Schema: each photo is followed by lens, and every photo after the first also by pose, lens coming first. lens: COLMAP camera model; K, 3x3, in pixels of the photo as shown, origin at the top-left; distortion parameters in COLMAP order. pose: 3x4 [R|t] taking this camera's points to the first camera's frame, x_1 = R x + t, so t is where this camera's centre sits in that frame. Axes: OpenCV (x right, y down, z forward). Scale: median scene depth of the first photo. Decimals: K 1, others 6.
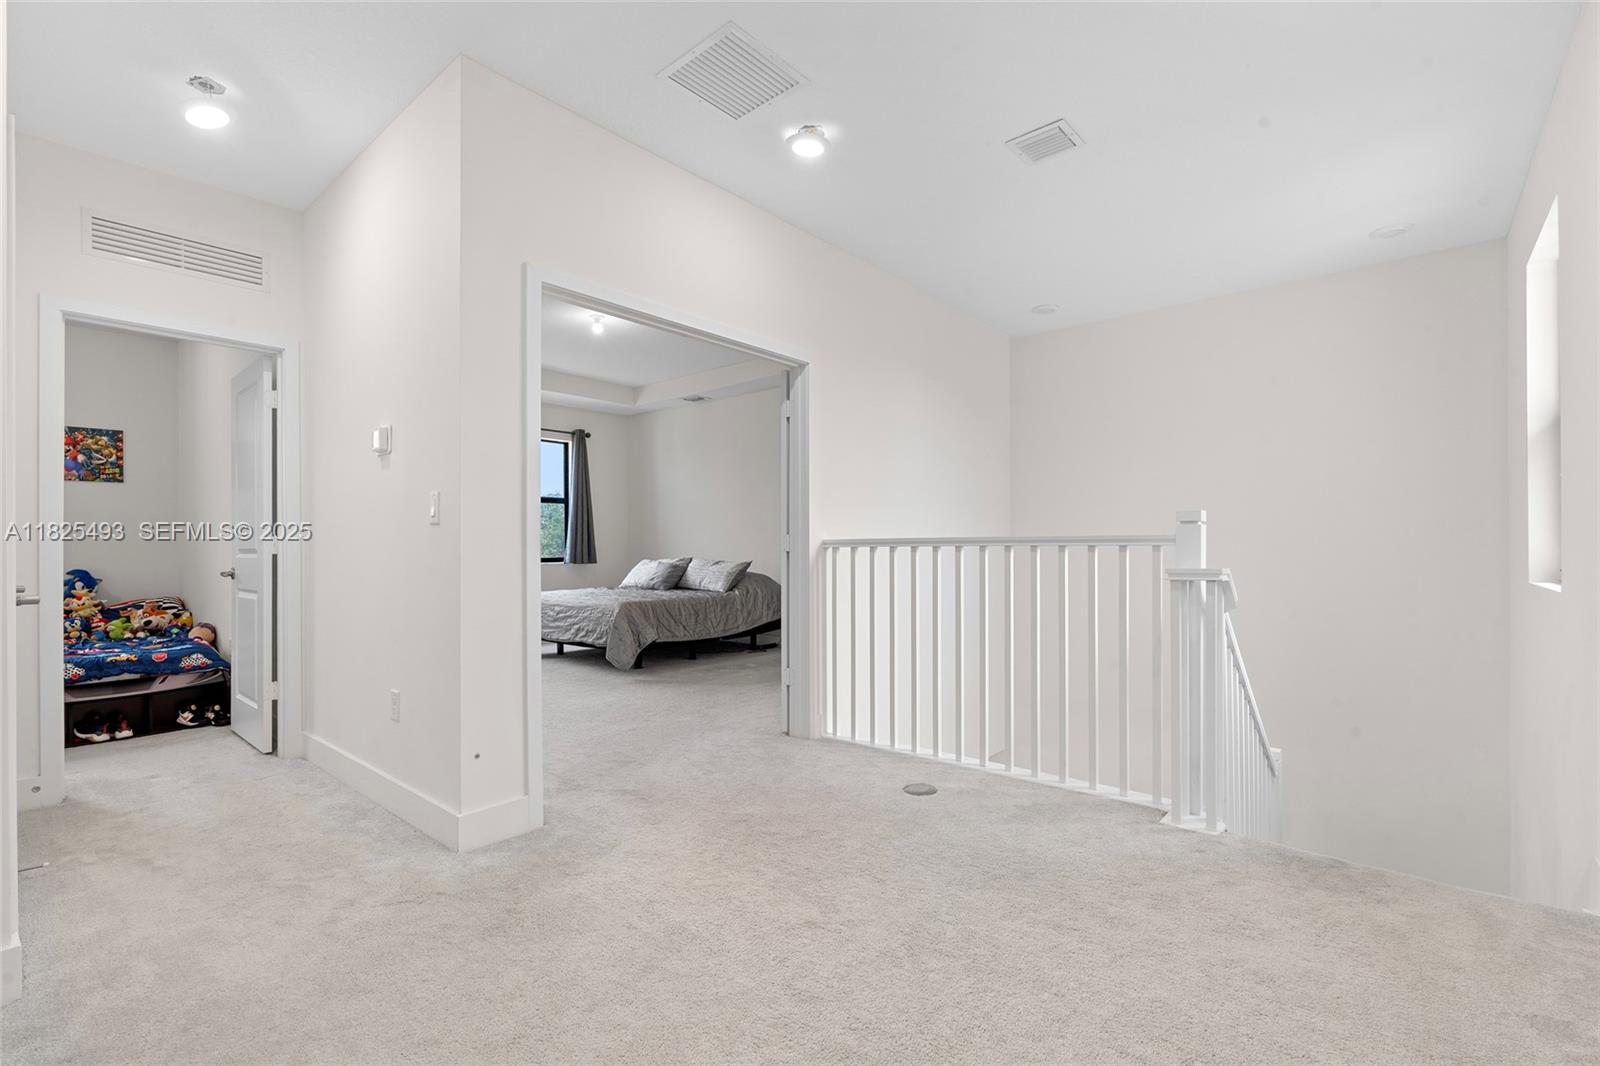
lens RADIAL K [[711.5, 0, 806.7], [0, 711.5, 536.2], [0, 0, 1]] dist [0.000543, -0.000342]
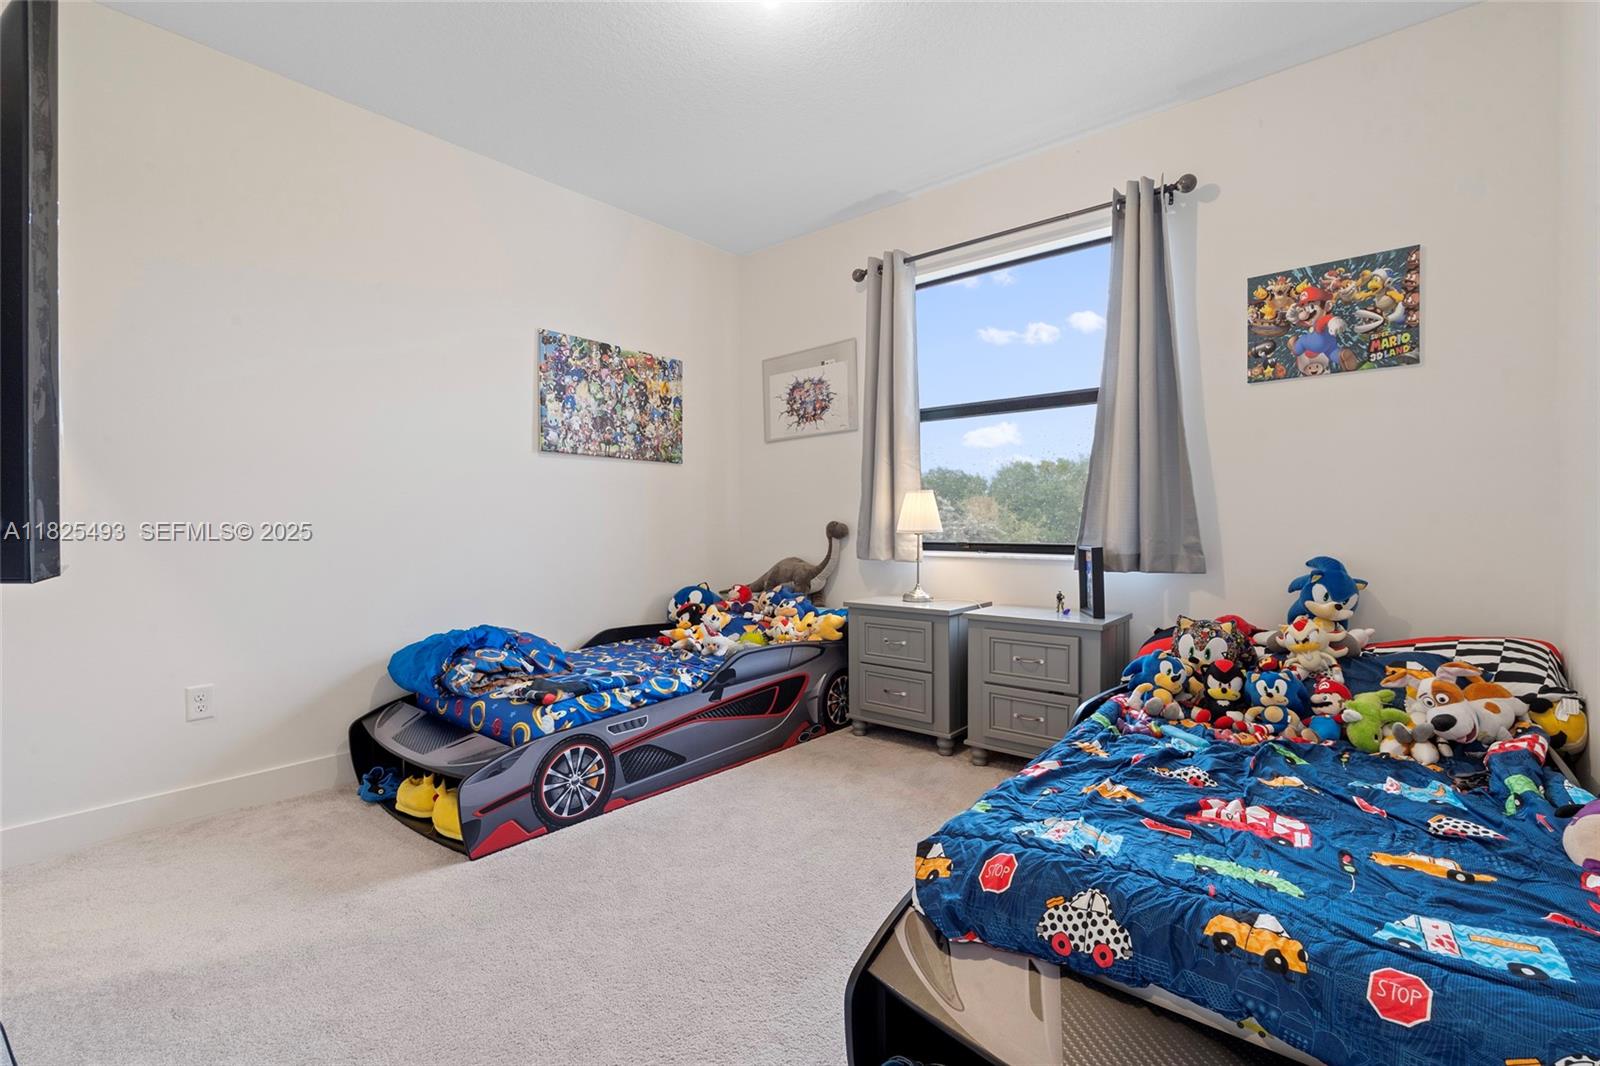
lens RADIAL K [[711.5, 0, 806.7], [0, 711.5, 536.2], [0, 0, 1]] dist [0.000543, -0.000342]
pose [[0.013602, 0.024084, -0.999617, -0.541268], [0.013501, 0.999614, 0.024267, 0.015953], [0.999816, -0.013826, 0.013271, 0.635232]]
